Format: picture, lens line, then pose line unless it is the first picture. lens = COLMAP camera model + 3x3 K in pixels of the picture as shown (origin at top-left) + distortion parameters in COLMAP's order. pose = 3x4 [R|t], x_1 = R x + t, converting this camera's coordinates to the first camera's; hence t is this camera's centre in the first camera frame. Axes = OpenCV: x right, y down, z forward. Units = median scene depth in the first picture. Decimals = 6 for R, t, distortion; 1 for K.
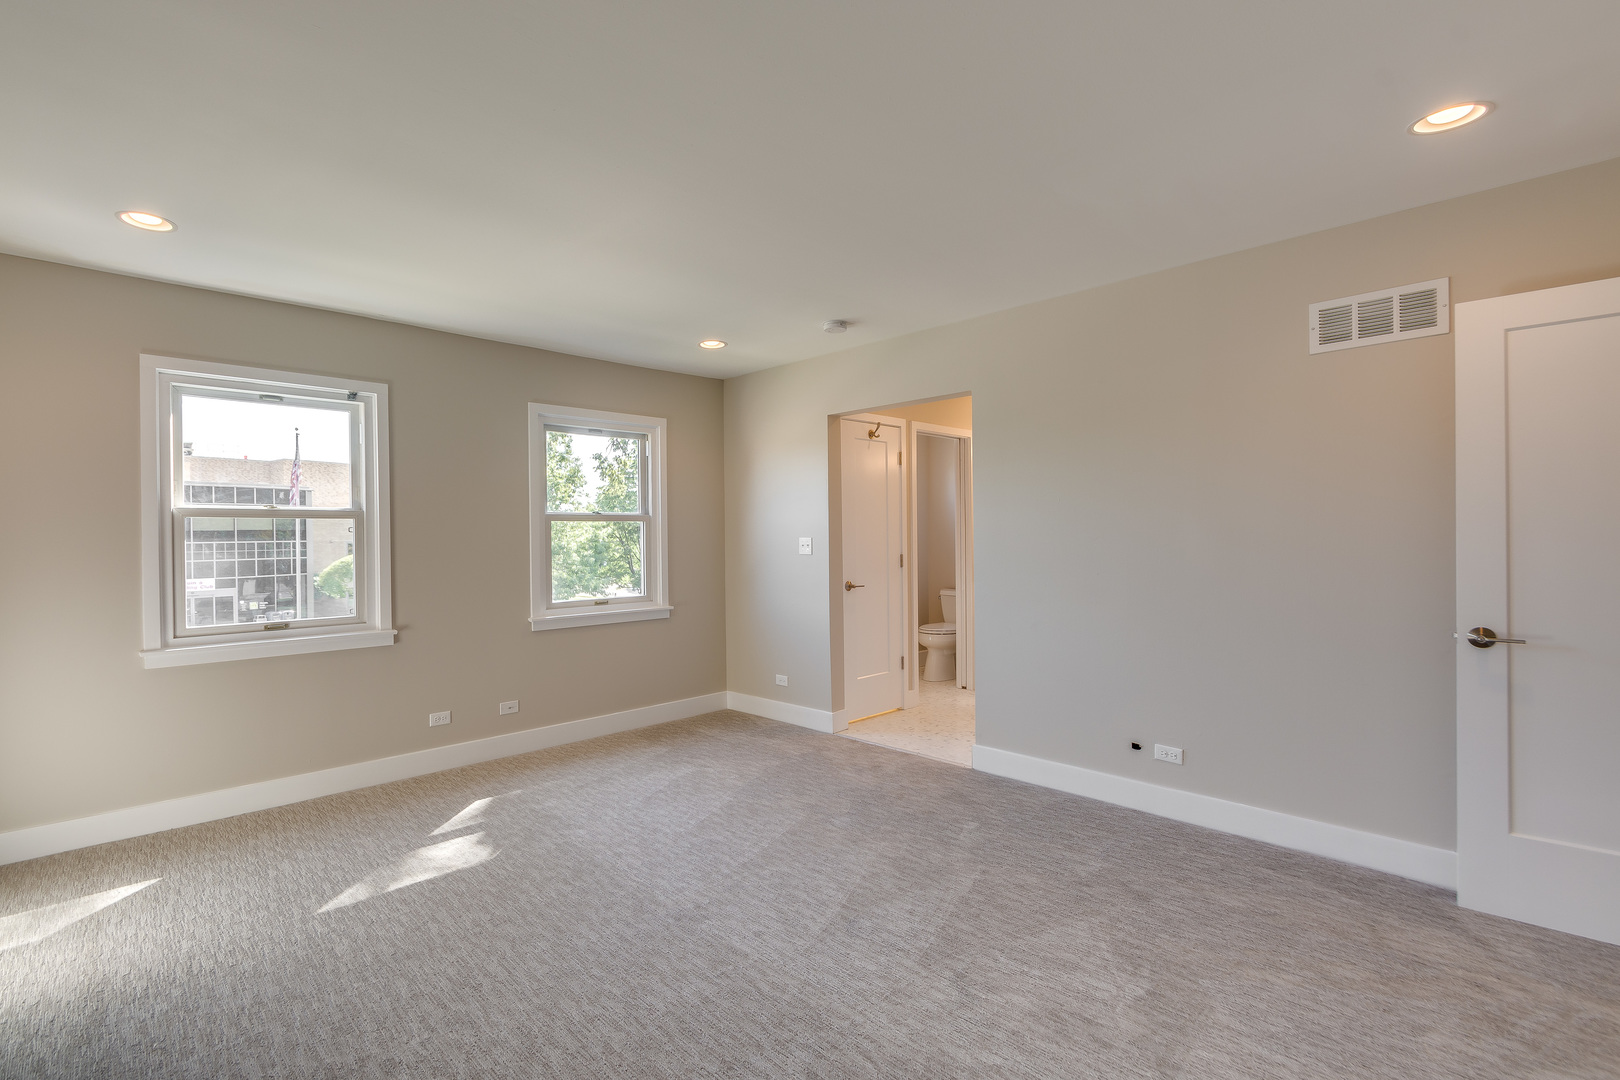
lens RADIAL K [[746.2, 0, 737.8], [0, 746.2, 542.0], [0, 0, 1]] dist [0.017510, 0.000061]
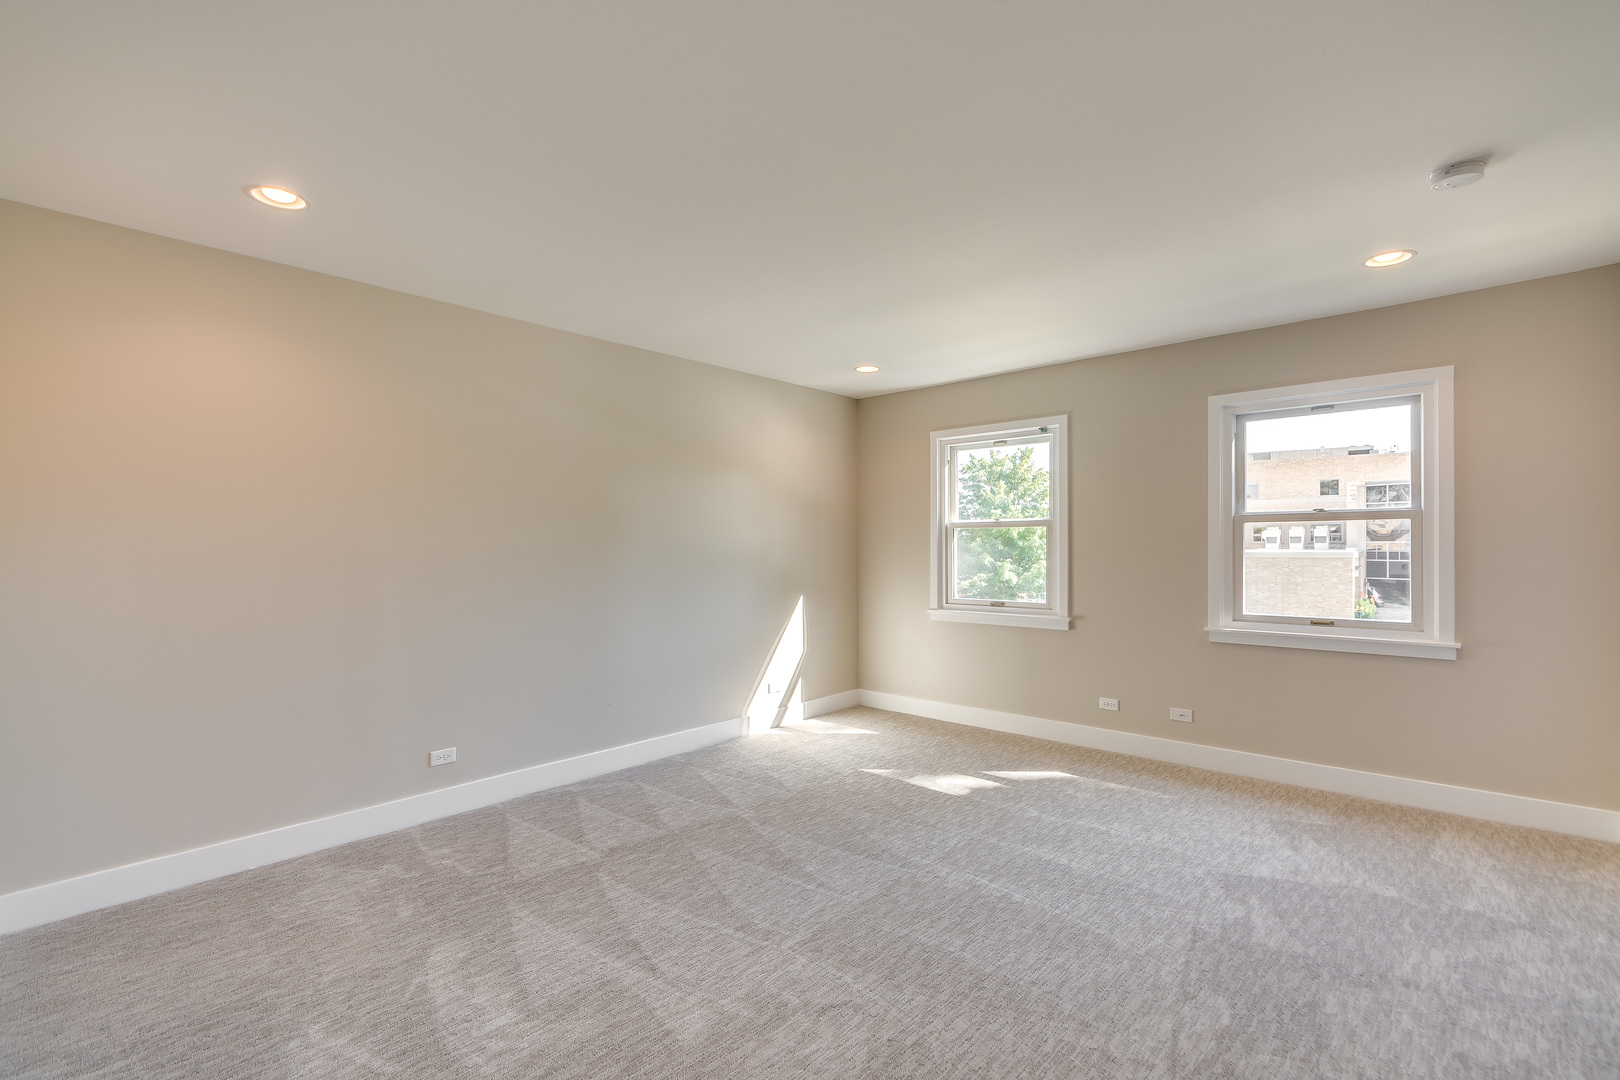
lens RADIAL K [[710.1, 0, 815.5], [0, 710.1, 548.8], [0, 0, 1]] dist [-0.004118, -0.000363]
pose [[0.116260, 0.008681, -0.993181, 0.628278], [-0.006889, 0.999945, 0.007933, 0.000008], [0.993195, 0.005919, 0.116313, 0.468365]]
